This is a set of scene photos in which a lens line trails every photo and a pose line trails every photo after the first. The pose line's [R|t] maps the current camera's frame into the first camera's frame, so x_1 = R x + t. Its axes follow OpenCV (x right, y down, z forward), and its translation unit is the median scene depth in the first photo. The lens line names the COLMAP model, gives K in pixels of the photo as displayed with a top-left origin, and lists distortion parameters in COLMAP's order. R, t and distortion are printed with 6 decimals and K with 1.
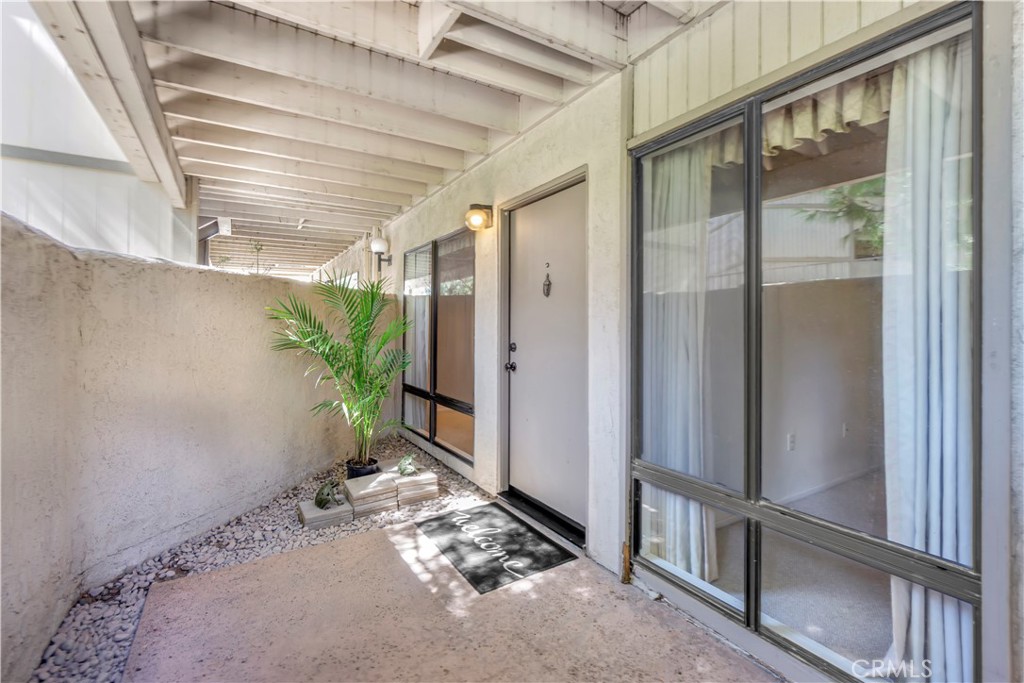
lens RADIAL K [[448.5, 0, 507.7], [0, 448.5, 336.2], [0, 0, 1]] dist [-0.000253, 0.000560]
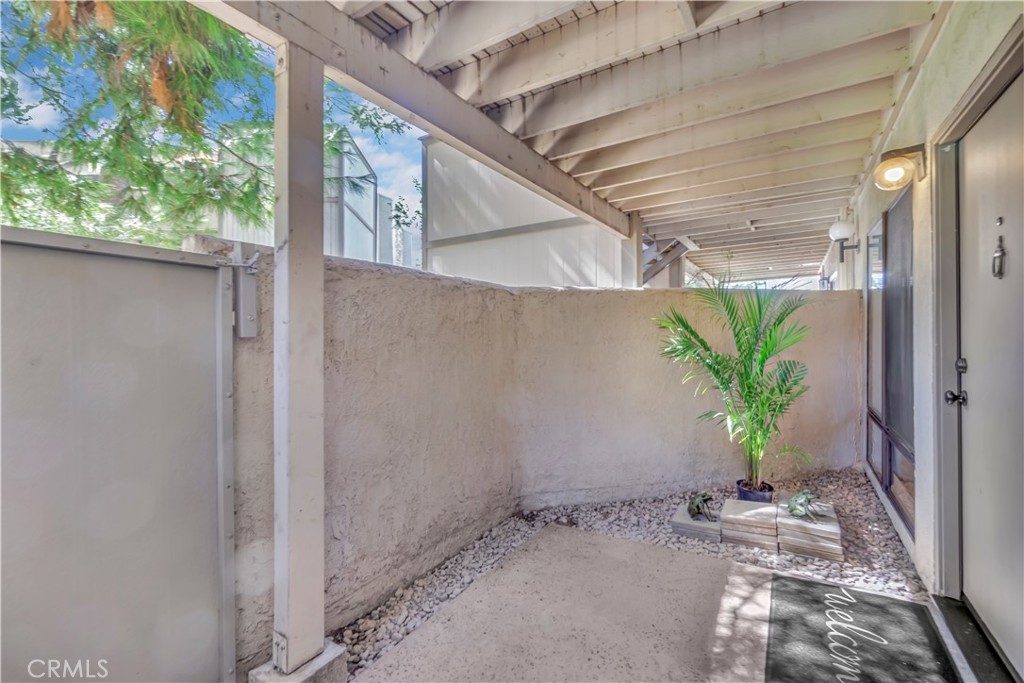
lens RADIAL K [[447.5, 0, 513.0], [0, 447.5, 343.0], [0, 0, 1]] dist [0.003912, 0.001413]
pose [[0.457638, 0.006600, -0.889114, 0.292962], [-0.000880, 0.999975, 0.006970, -0.010287], [0.889138, -0.002407, 0.457632, 0.198205]]
